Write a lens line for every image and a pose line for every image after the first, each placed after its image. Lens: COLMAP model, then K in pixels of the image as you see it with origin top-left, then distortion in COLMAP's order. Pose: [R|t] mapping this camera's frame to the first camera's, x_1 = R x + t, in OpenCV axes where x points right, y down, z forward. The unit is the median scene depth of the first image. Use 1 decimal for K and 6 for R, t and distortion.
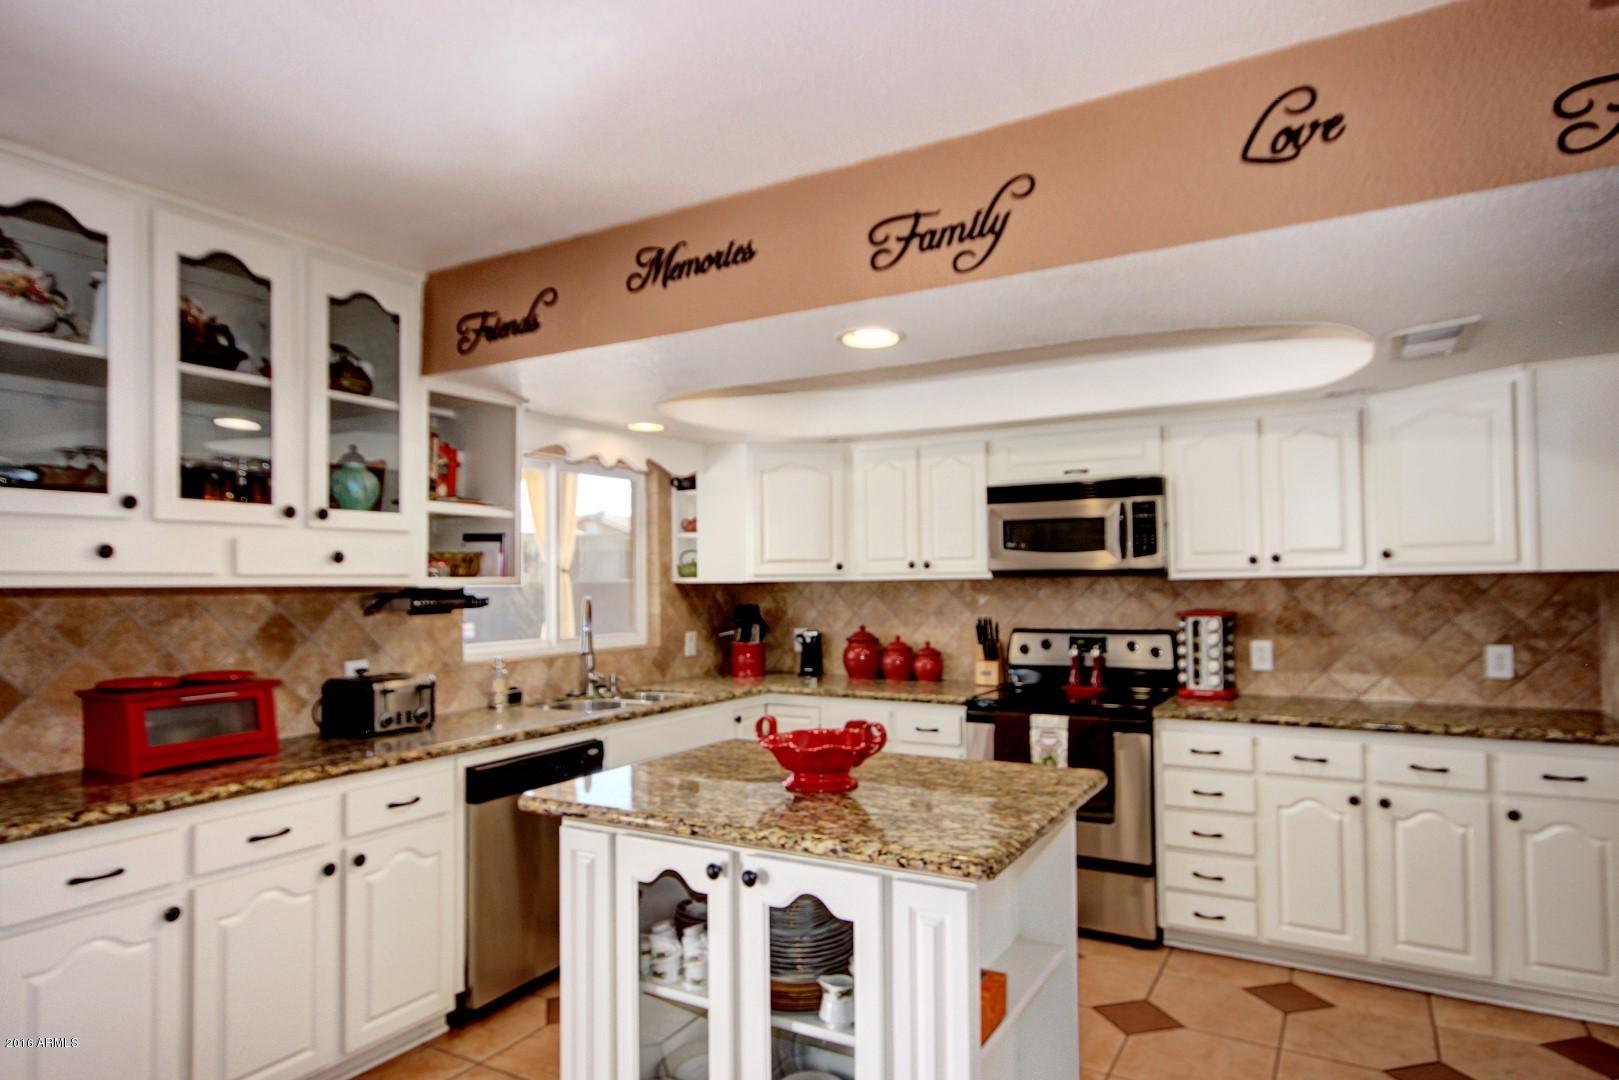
lens RADIAL K [[935.4, 0, 811.6], [0, 935.4, 554.4], [0, 0, 1]] dist [0.002954, 0.007503]
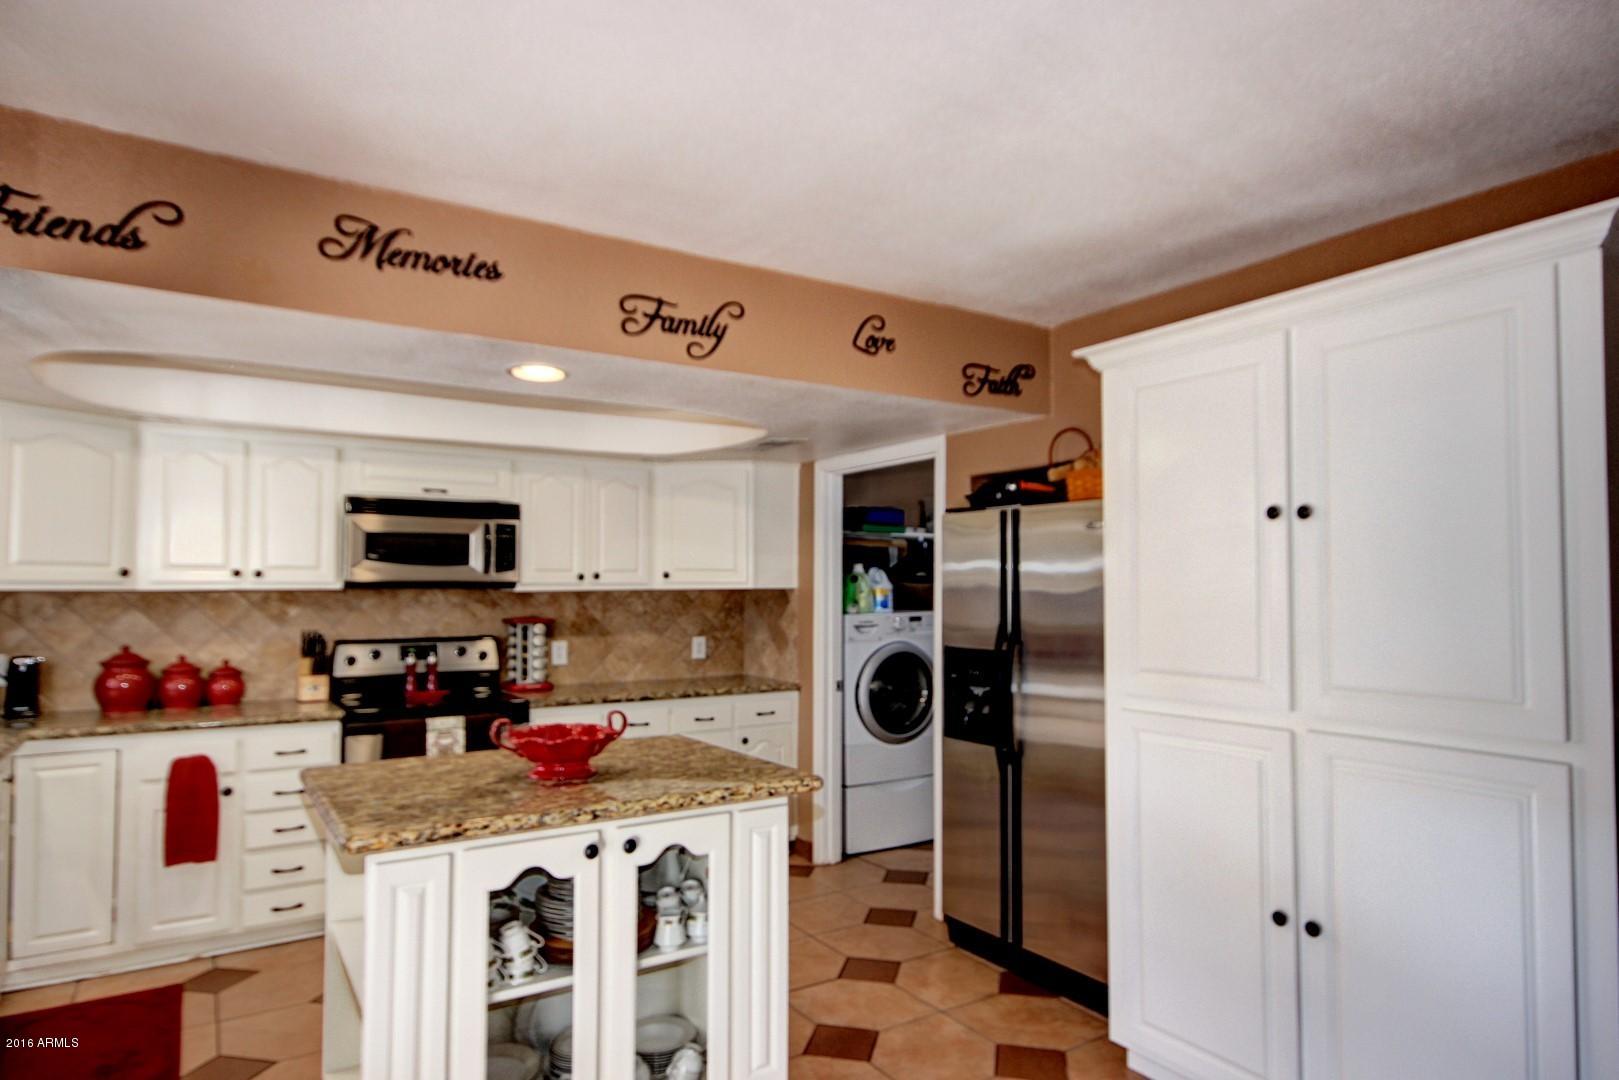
lens RADIAL K [[935.4, 0, 798.3], [0, 935.4, 540.8], [0, 0, 1]] dist [0.002954, 0.007503]
pose [[0.474125, 0.056303, 0.878656, -0.509514], [-0.030237, 0.998406, -0.047660, 0.008525], [-0.879938, -0.003972, 0.475071, 0.133980]]
